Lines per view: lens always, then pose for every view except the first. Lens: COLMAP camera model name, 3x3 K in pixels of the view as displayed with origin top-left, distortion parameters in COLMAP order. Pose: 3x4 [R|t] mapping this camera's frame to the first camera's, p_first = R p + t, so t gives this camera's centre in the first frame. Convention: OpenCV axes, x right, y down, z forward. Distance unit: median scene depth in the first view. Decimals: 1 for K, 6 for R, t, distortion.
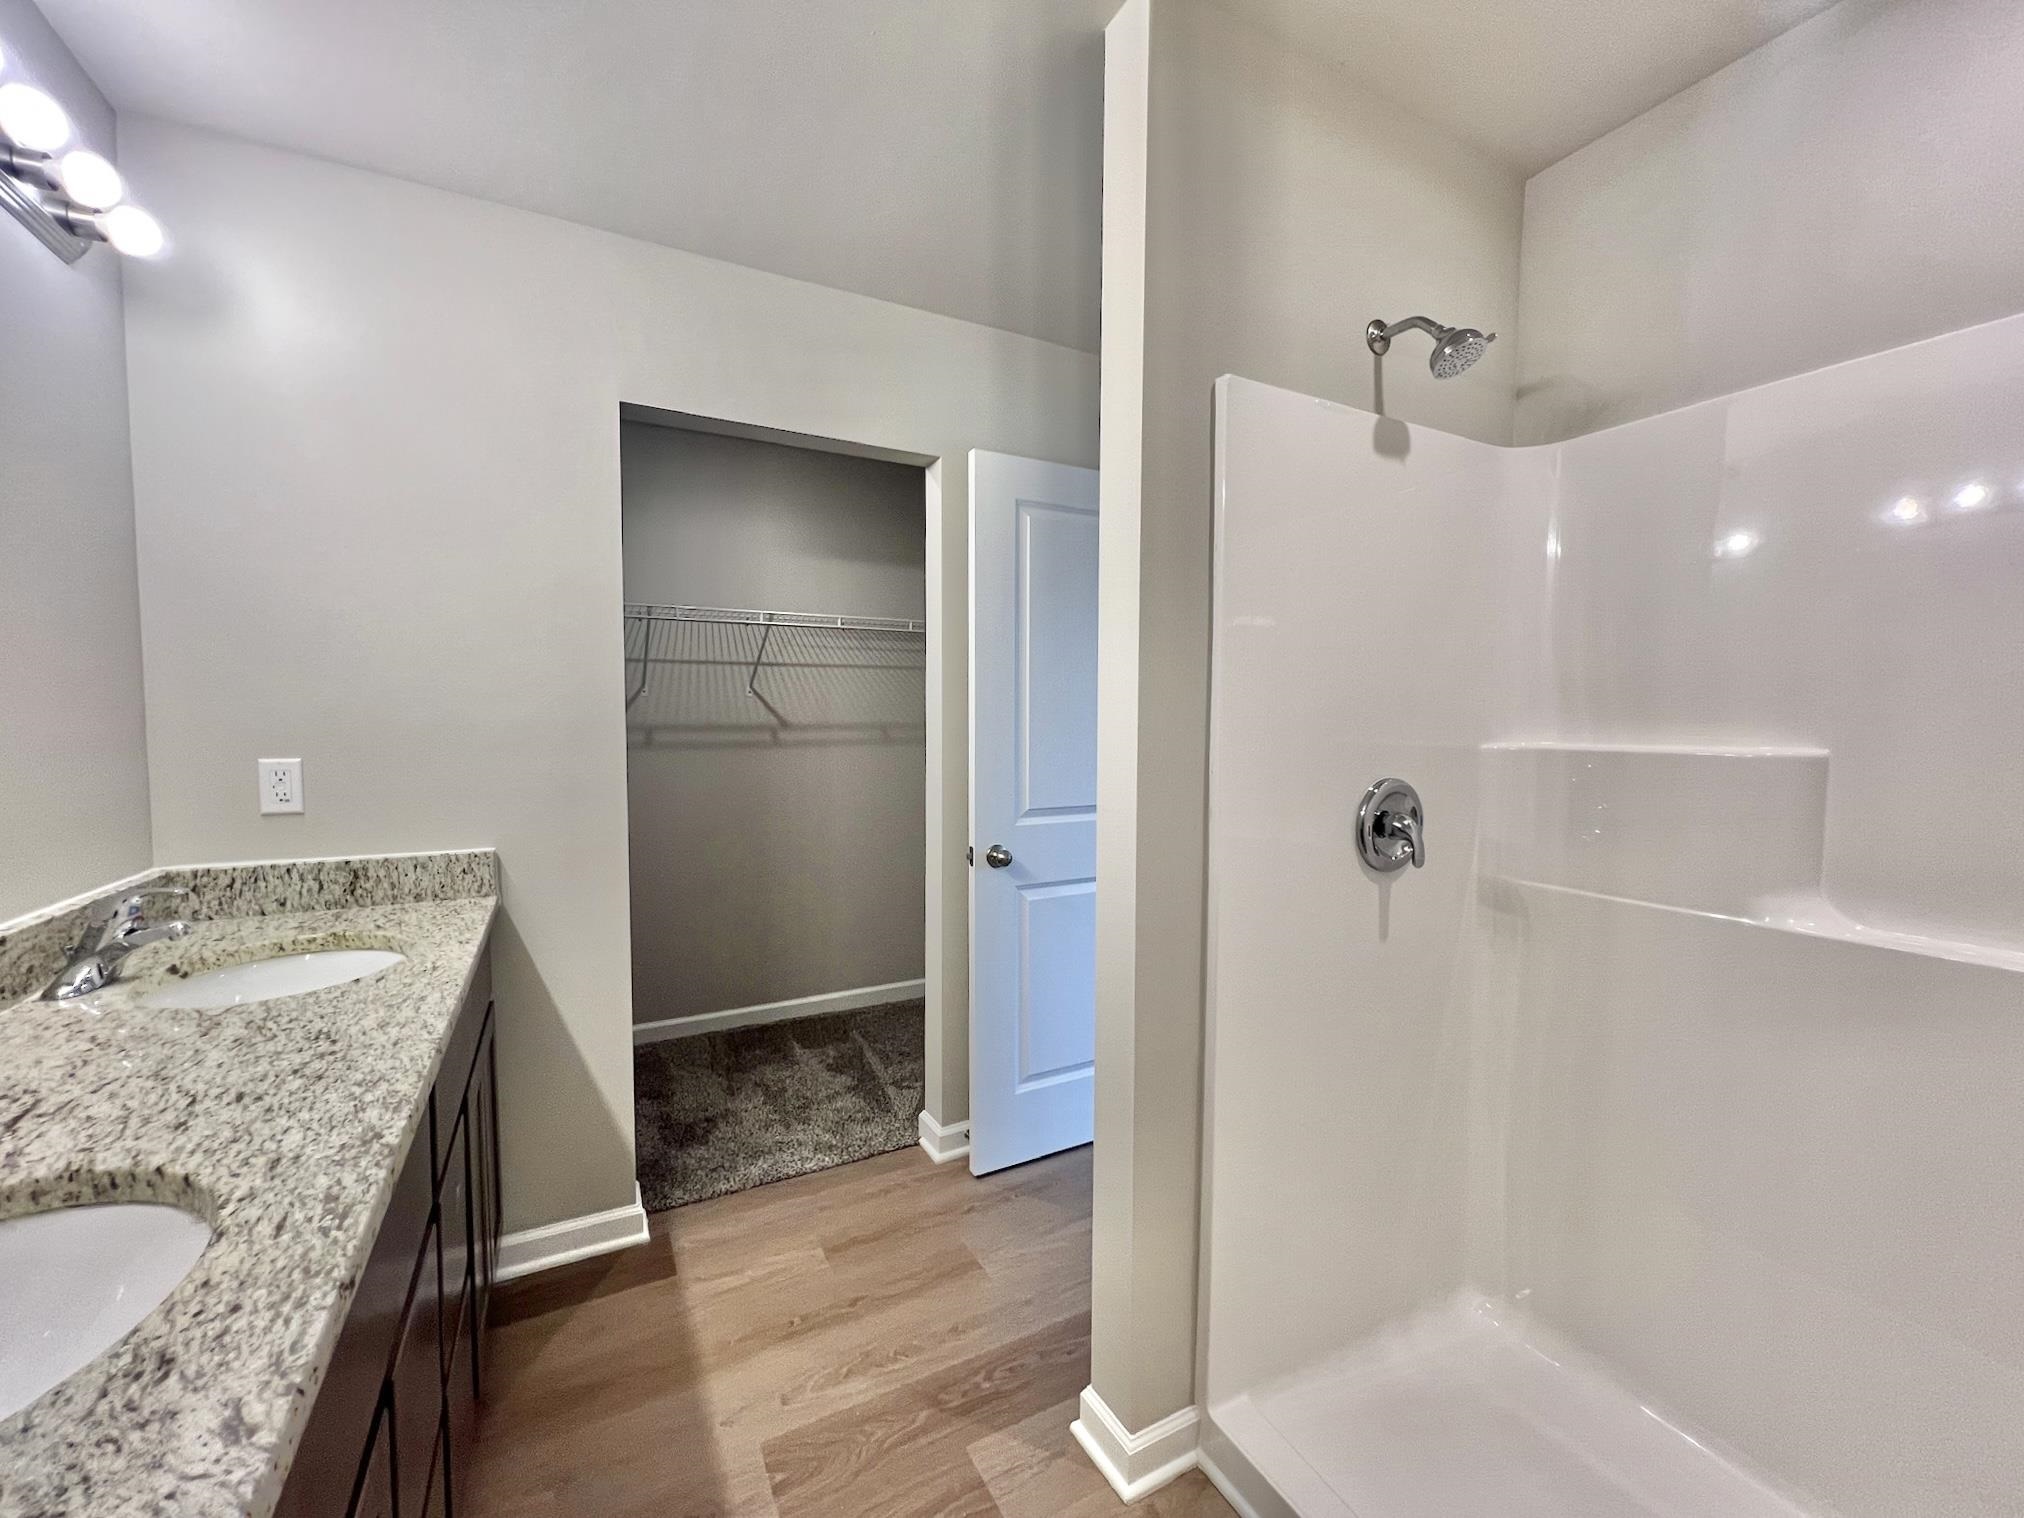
lens RADIAL K [[829.3, 0, 1008.1], [0, 829.3, 763.4], [0, 0, 1]] dist [-0.001710, -0.000247]
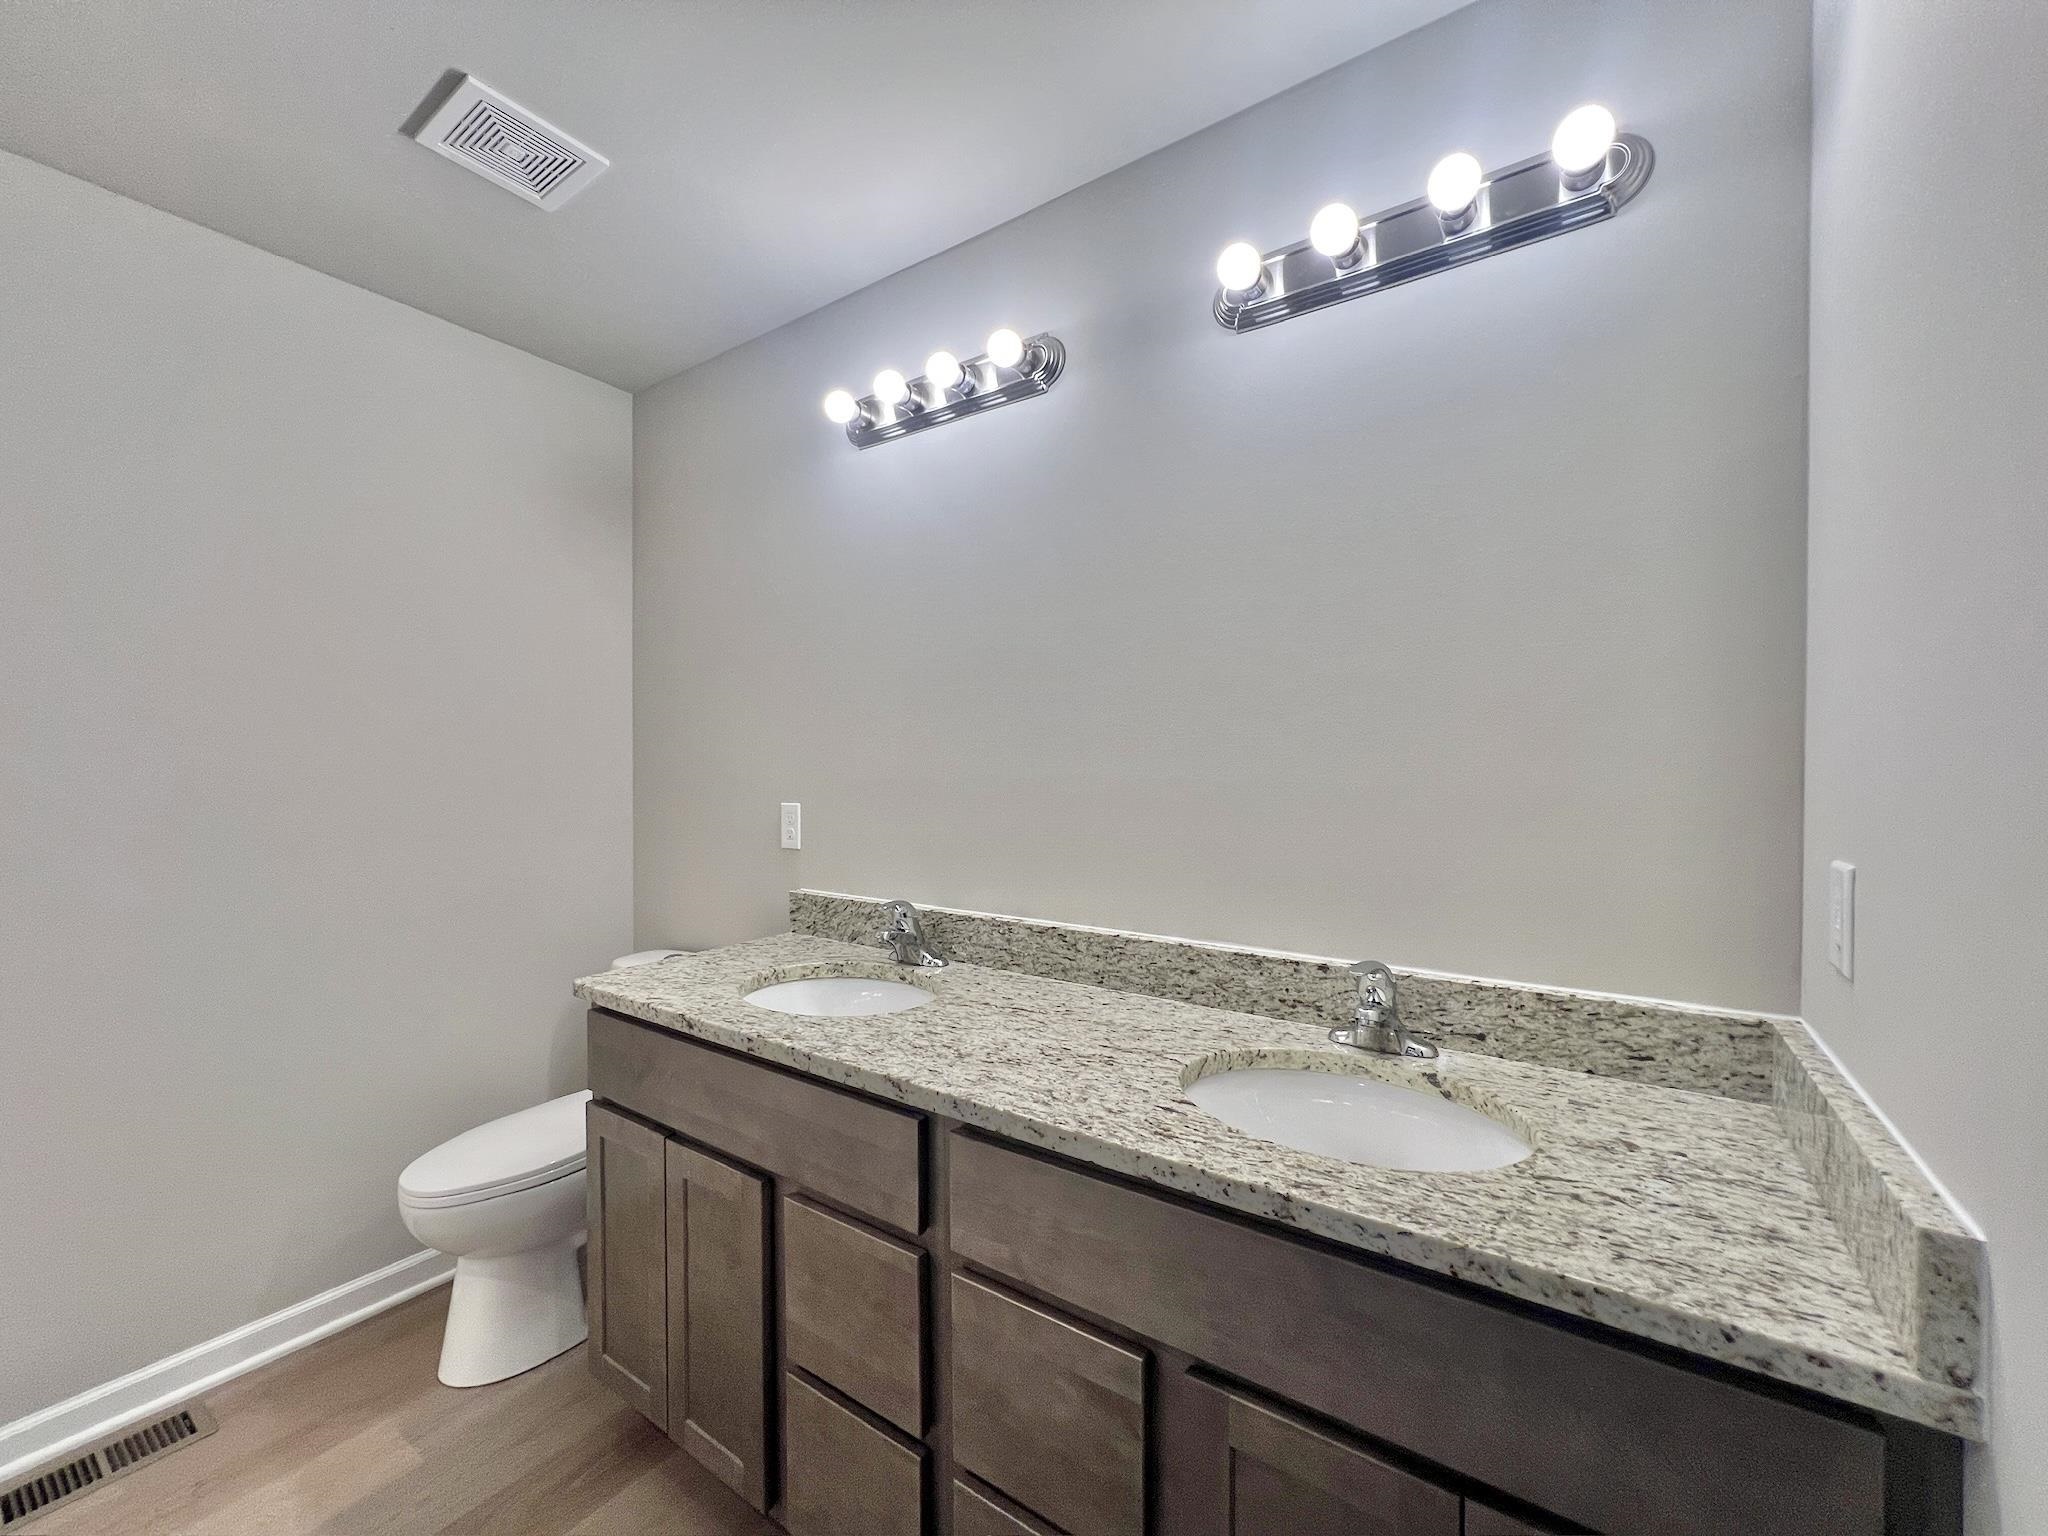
lens RADIAL K [[839.1, 0, 1013.6], [0, 839.1, 758.6], [0, 0, 1]] dist [-0.001710, -0.000247]
pose [[-0.894350, 0.011384, -0.447223, -0.386842], [-0.014153, 0.998456, 0.053717, -0.175252], [0.447144, 0.054371, -0.892808, 2.393592]]
